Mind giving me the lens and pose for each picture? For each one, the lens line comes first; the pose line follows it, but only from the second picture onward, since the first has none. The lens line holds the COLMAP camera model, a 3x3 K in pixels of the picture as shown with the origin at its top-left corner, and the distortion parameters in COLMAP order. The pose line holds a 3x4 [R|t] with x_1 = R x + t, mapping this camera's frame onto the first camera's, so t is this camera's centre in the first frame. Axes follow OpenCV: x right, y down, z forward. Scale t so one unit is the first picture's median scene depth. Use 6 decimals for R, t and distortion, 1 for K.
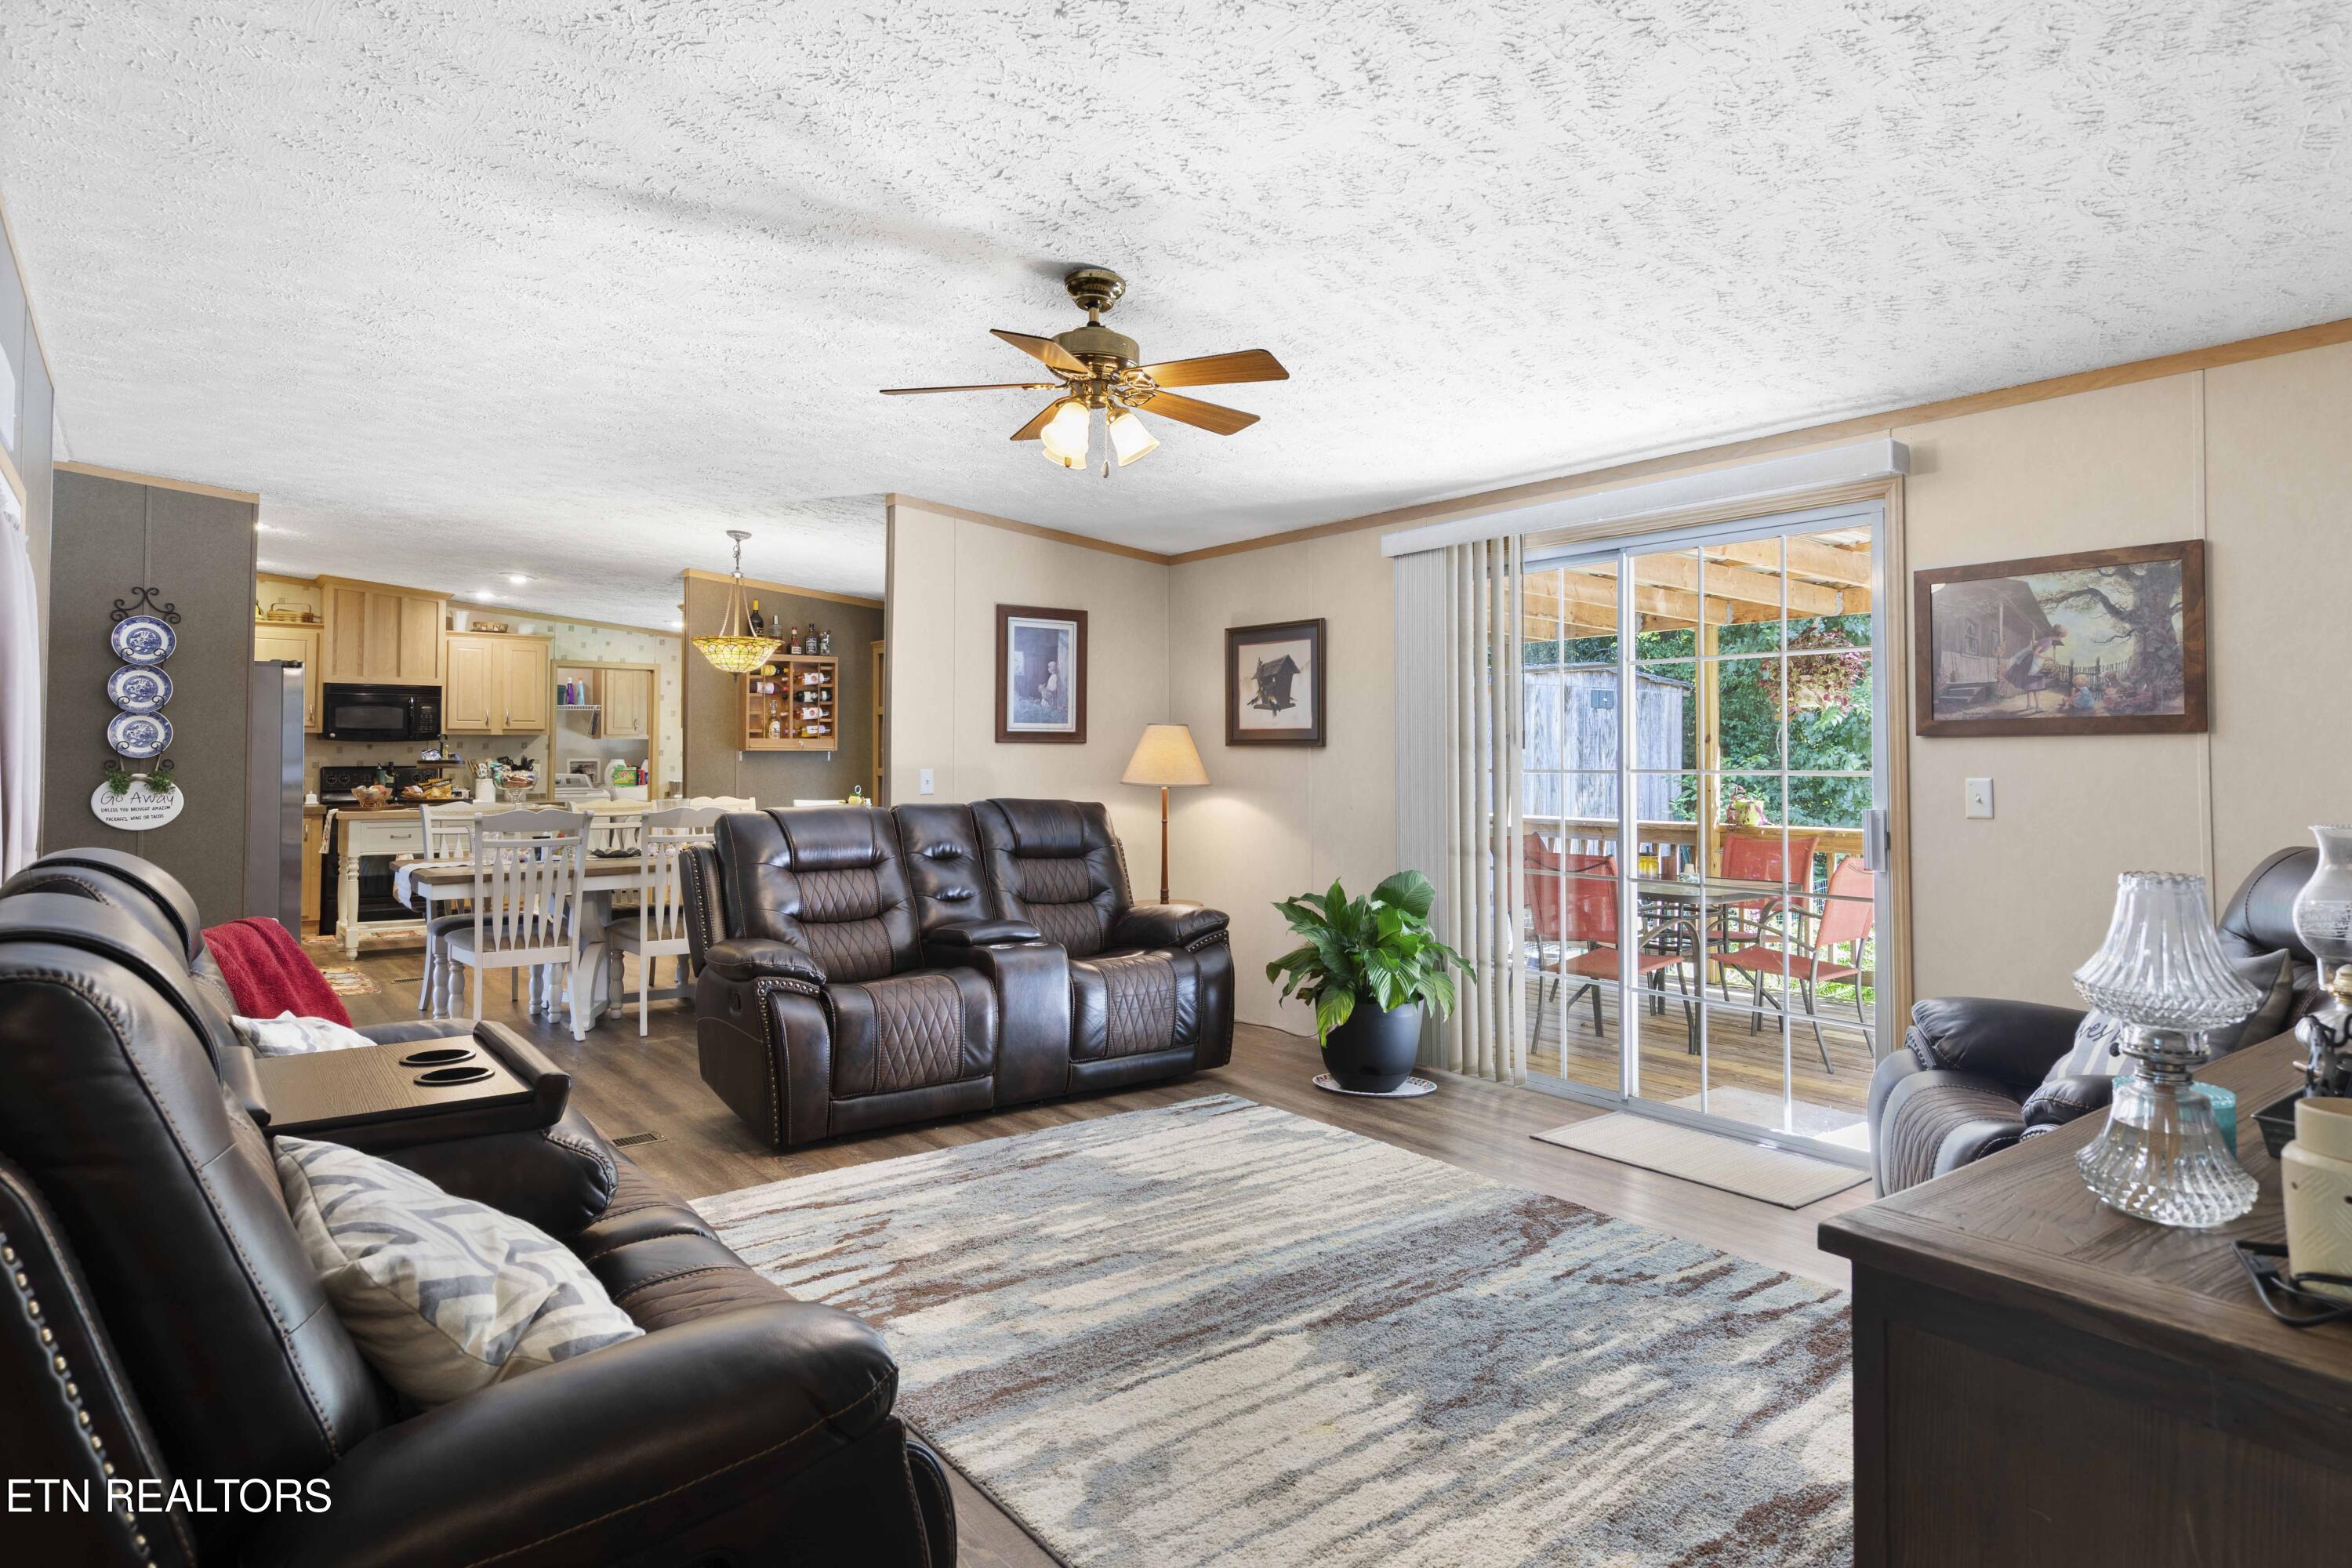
lens RADIAL K [[1380.9, 0, 1215.5], [0, 1380.9, 720.8], [0, 0, 1]] dist [-0.007165, 0.003100]
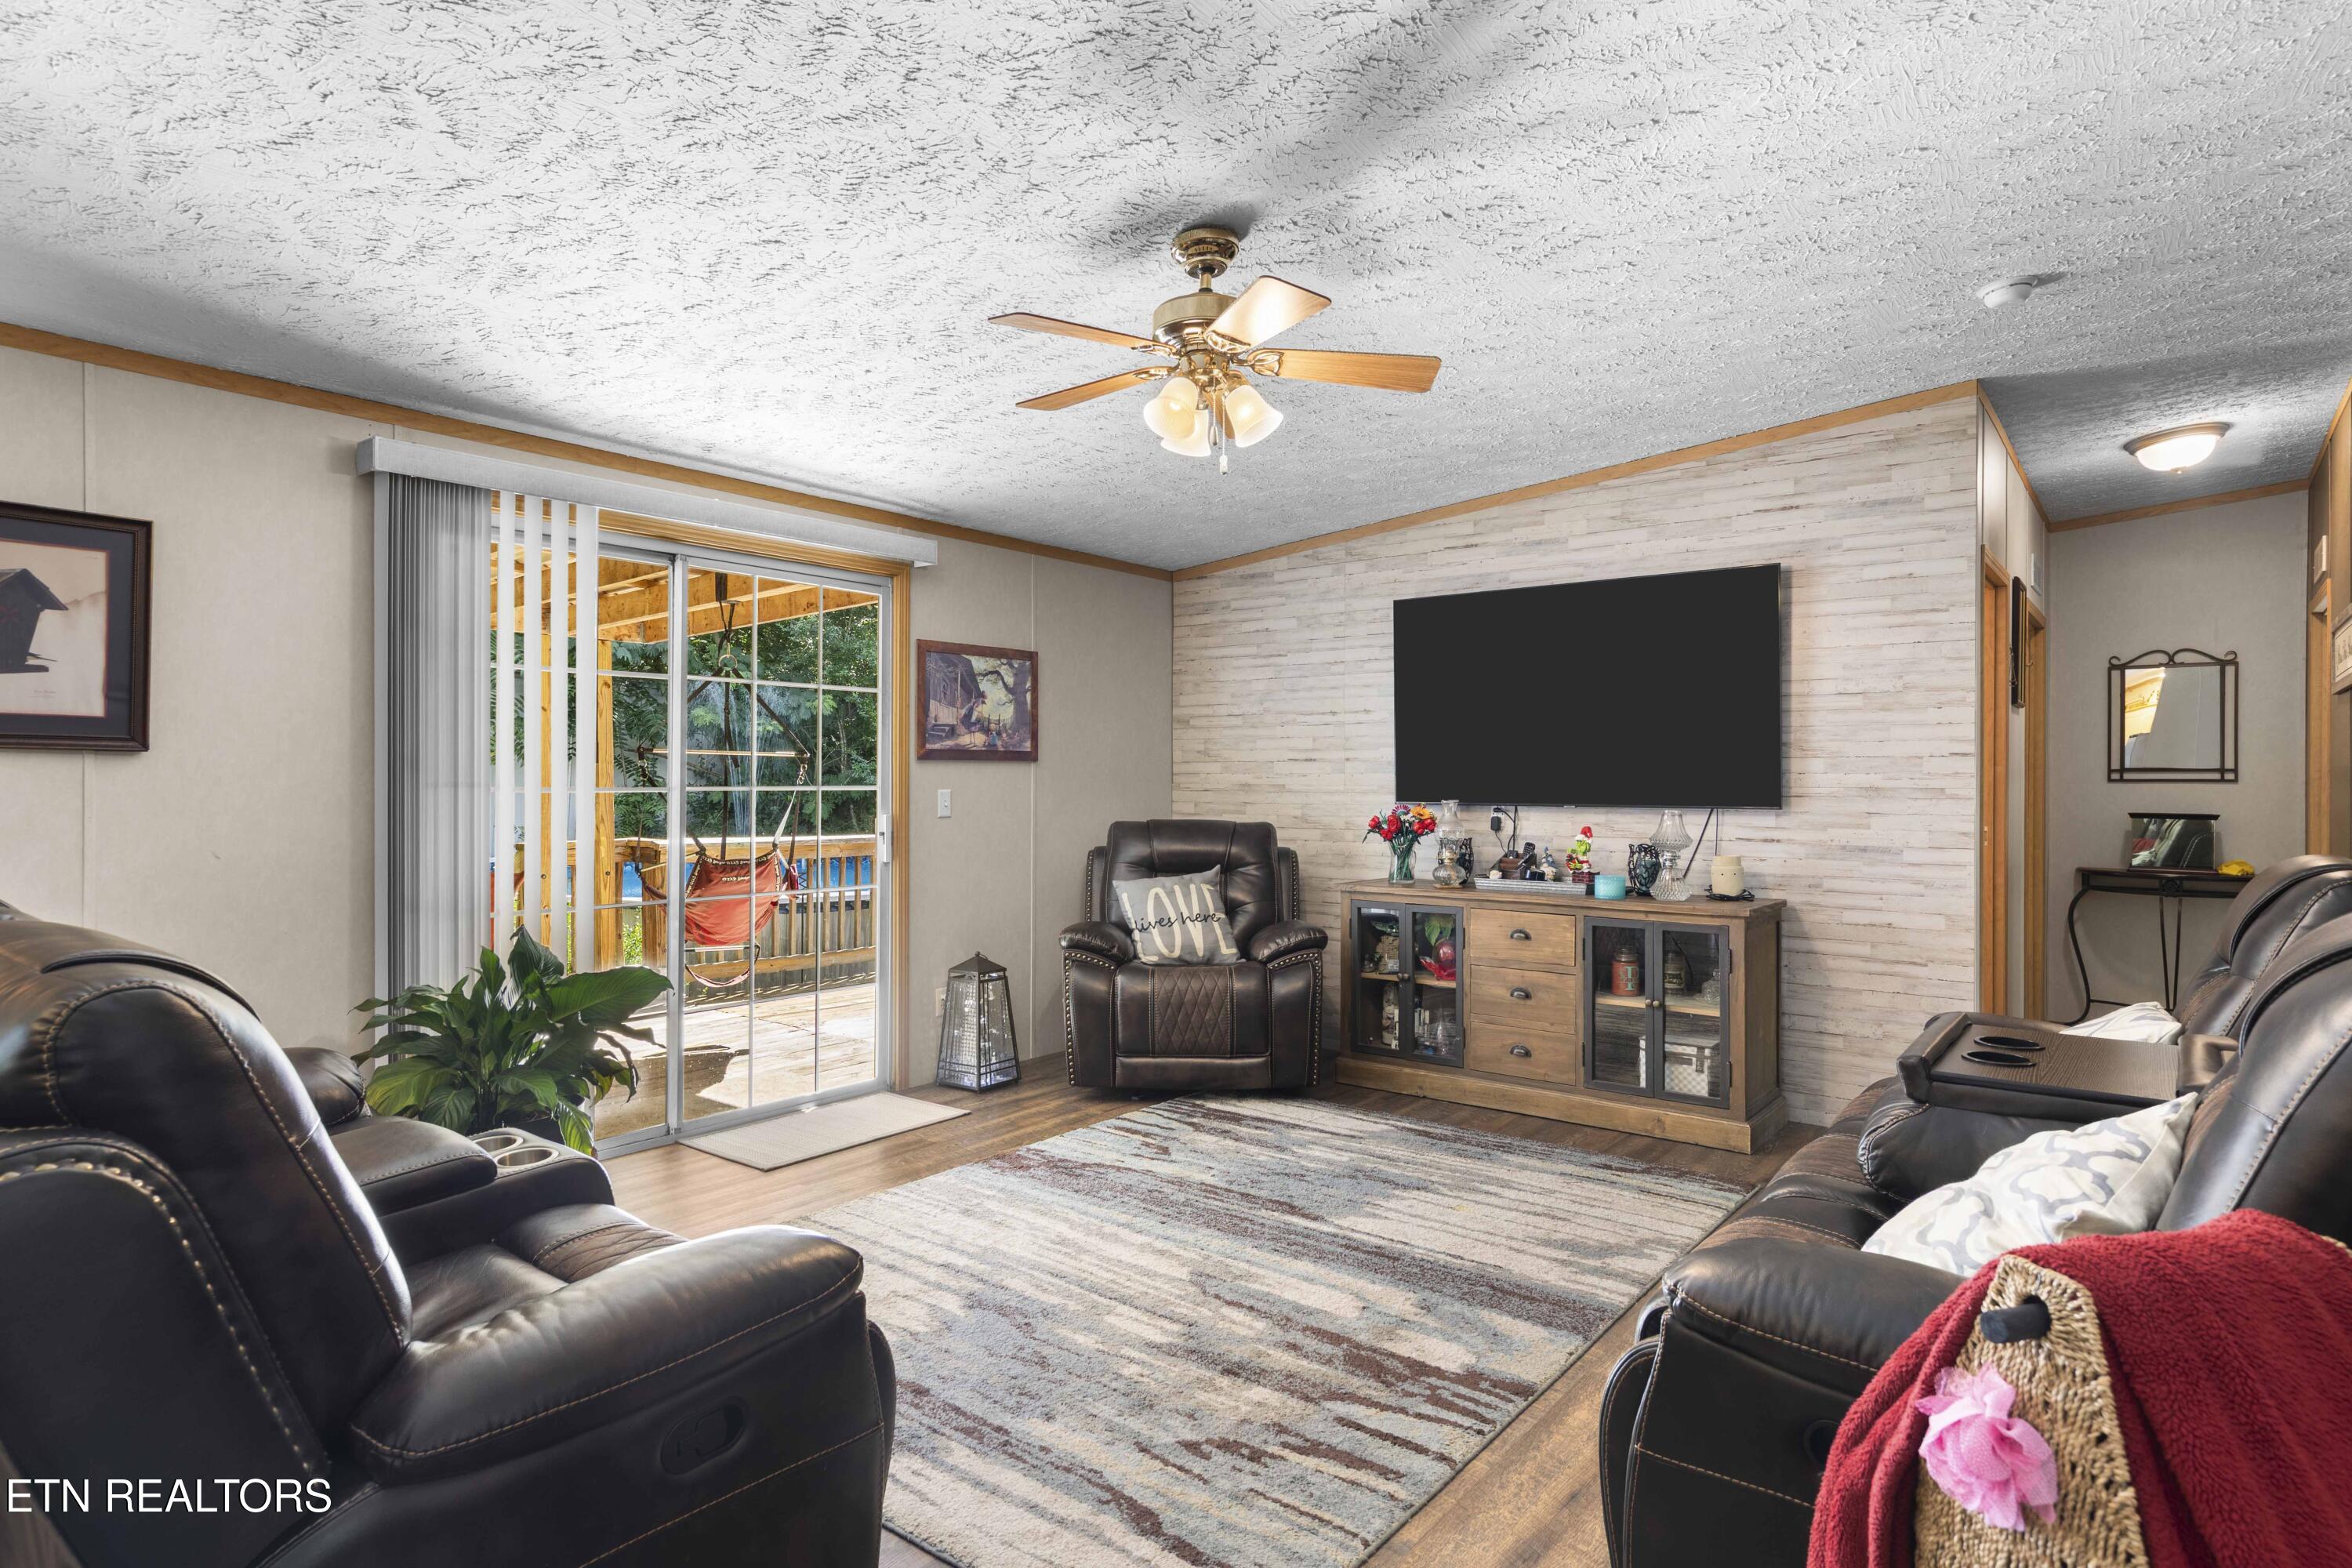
lens RADIAL K [[1271.4, 0, 1177.4], [0, 1271.4, 783.4], [0, 0, 1]] dist [0.031381, 0.000374]
pose [[-0.250337, -0.004667, 0.968148, -0.907961], [-0.028731, 0.999584, -0.002610, 0.035363], [-0.967732, -0.028469, -0.250367, 1.241649]]
